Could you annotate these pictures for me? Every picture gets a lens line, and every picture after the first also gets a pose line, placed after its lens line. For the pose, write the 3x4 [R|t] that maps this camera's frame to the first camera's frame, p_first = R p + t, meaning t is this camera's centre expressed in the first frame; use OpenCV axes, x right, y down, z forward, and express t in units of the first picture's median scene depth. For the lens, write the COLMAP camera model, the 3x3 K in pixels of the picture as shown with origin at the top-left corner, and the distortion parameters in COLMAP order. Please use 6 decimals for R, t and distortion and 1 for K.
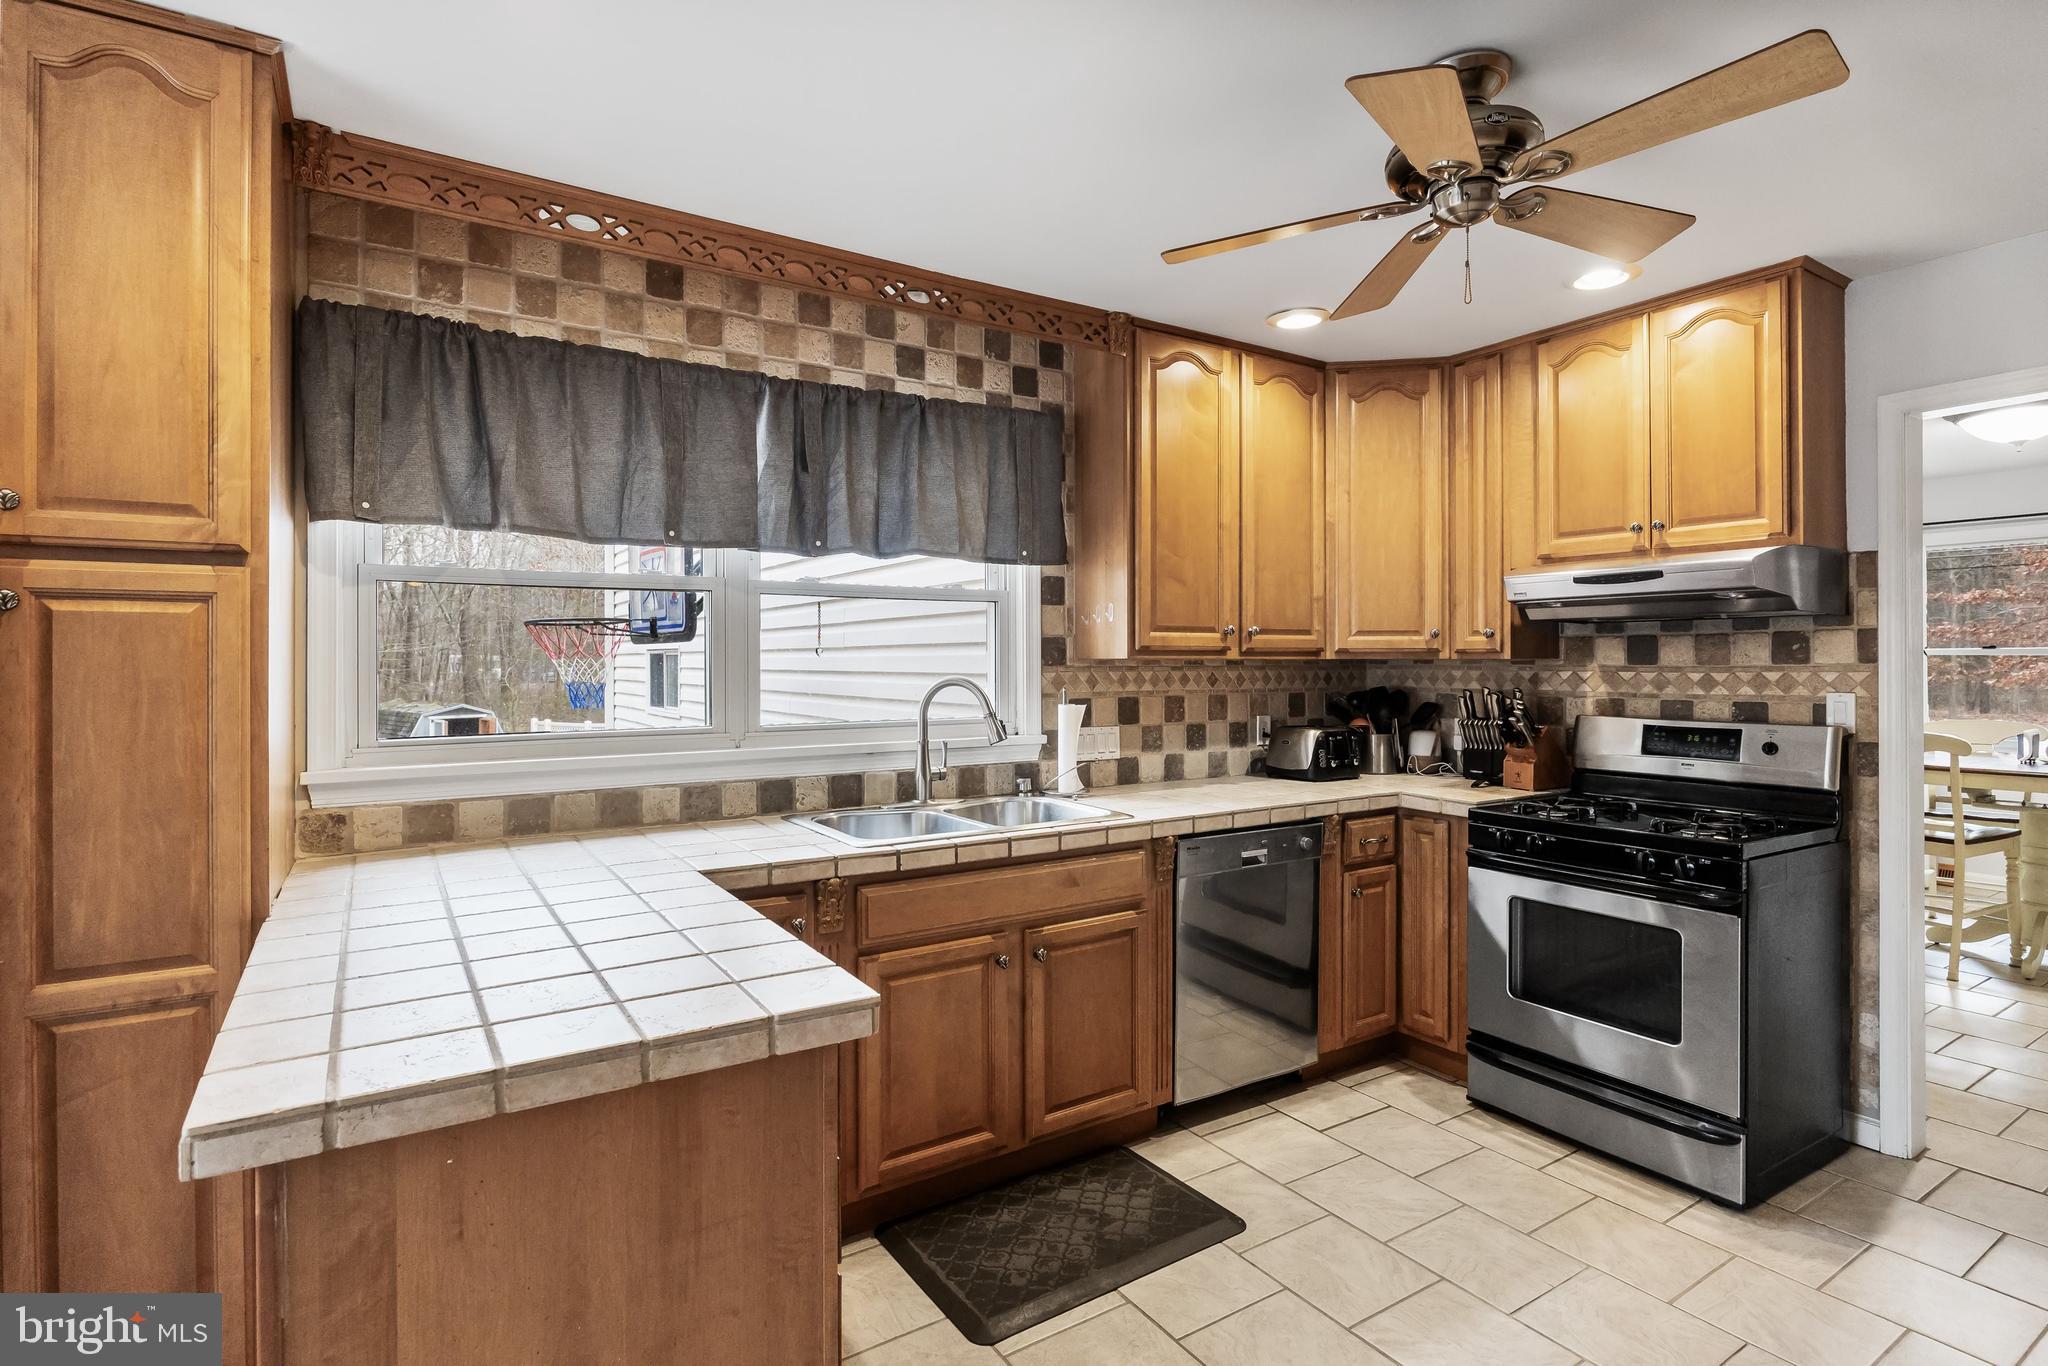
lens RADIAL K [[1021.4, 0, 1028.6], [0, 1021.4, 666.3], [0, 0, 1]] dist [-0.001767, -0.000117]
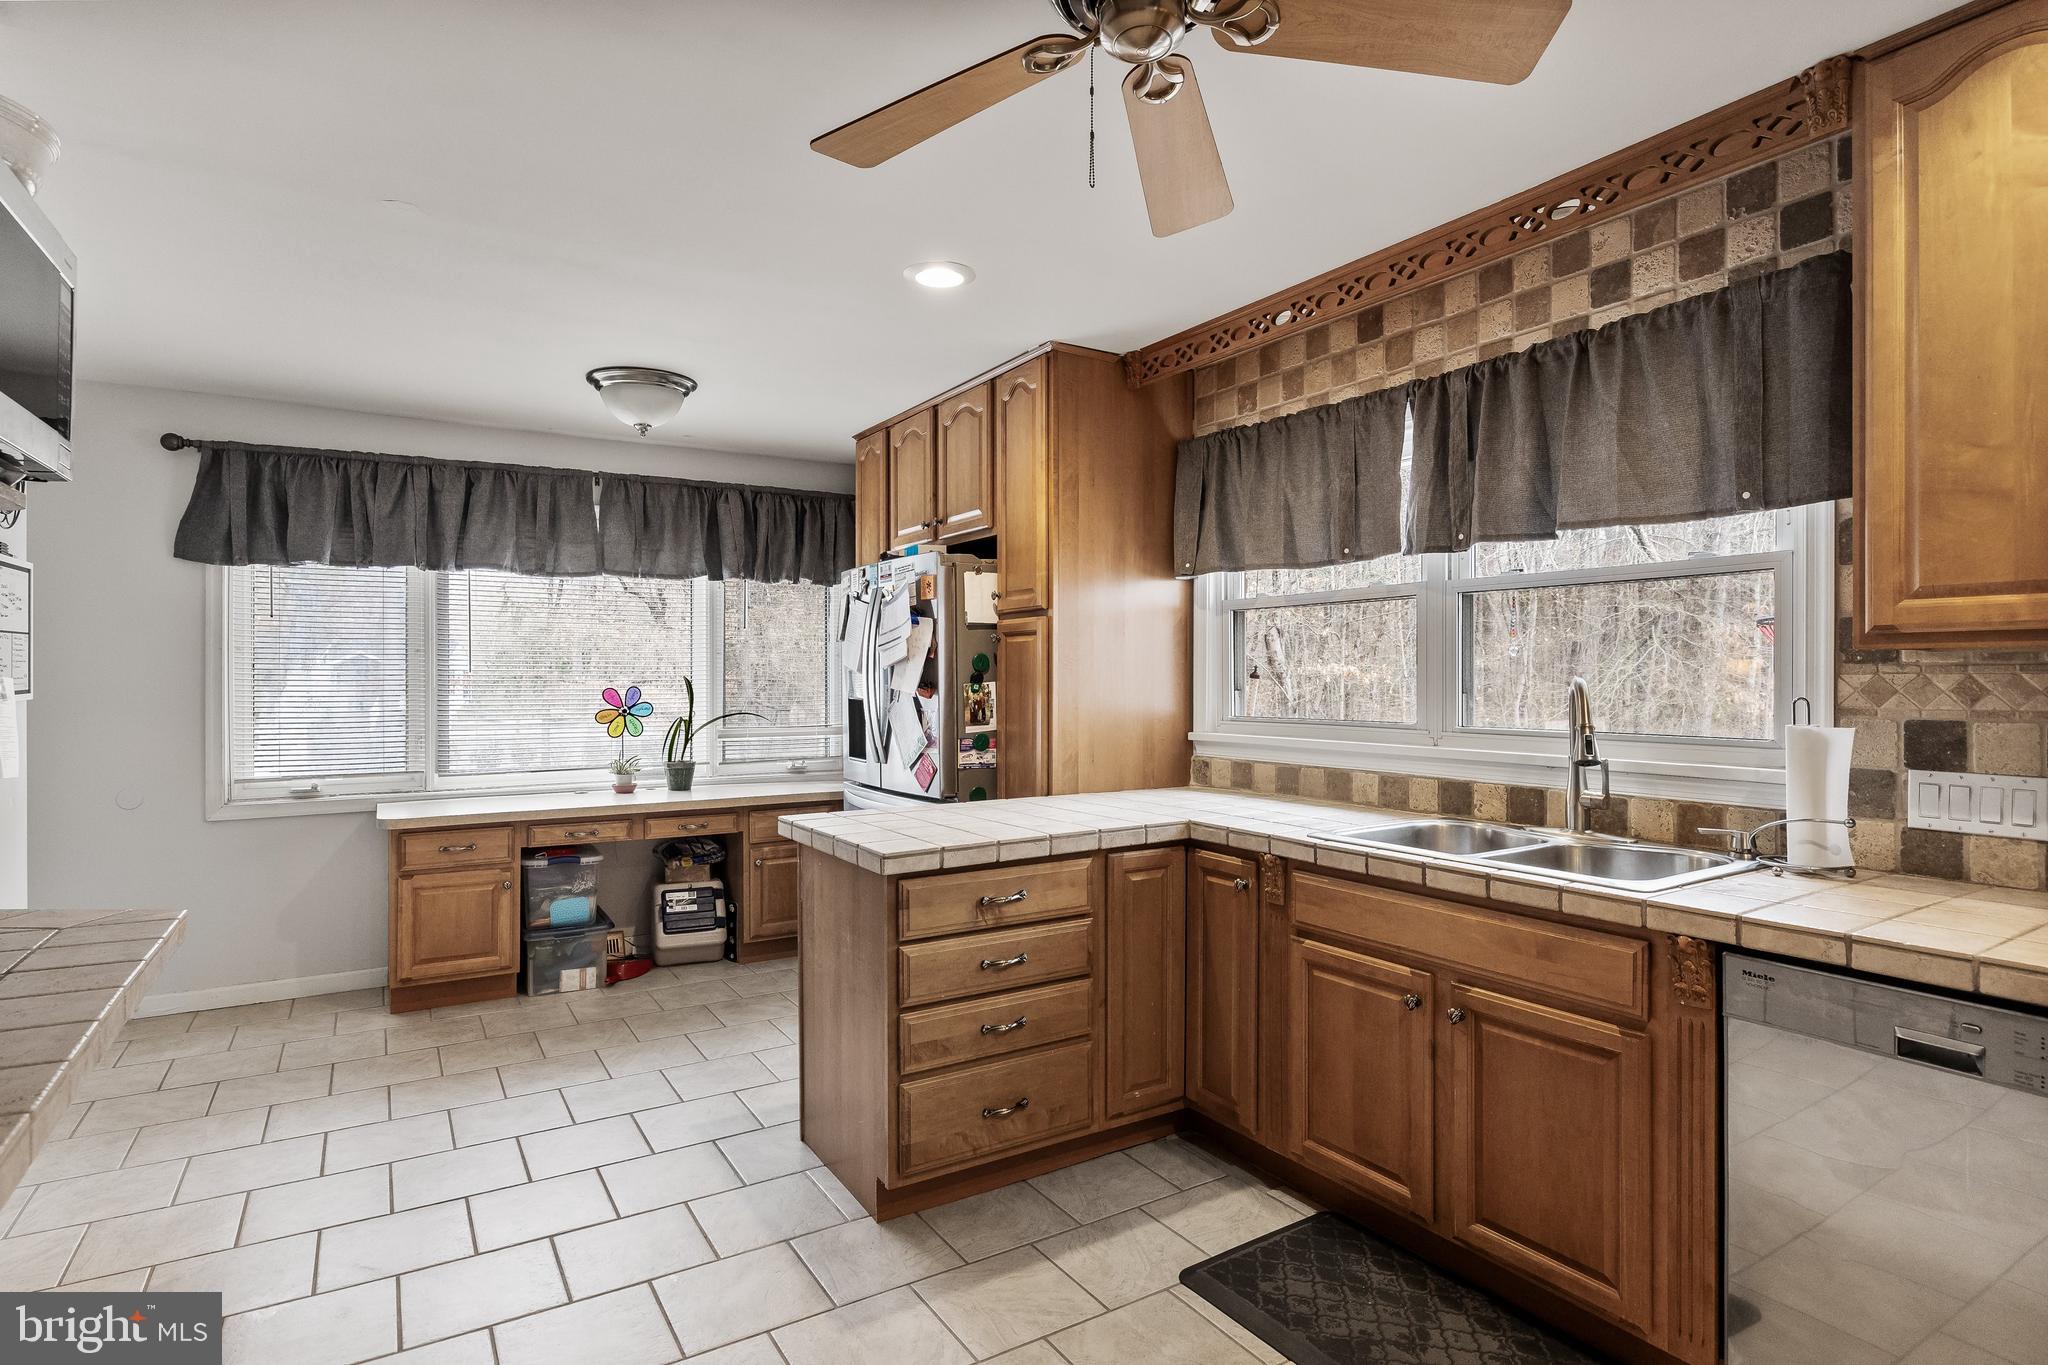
lens RADIAL K [[1058.1, 0, 1024.0], [0, 1058.1, 682.5], [0, 0, 1]] dist [-0.000272, 0.000276]
pose [[-0.015448, 0.008502, -0.999845, 0.816613], [-0.003206, 0.999958, 0.008552, 0.008982], [0.999876, 0.003338, -0.015420, 0.630868]]
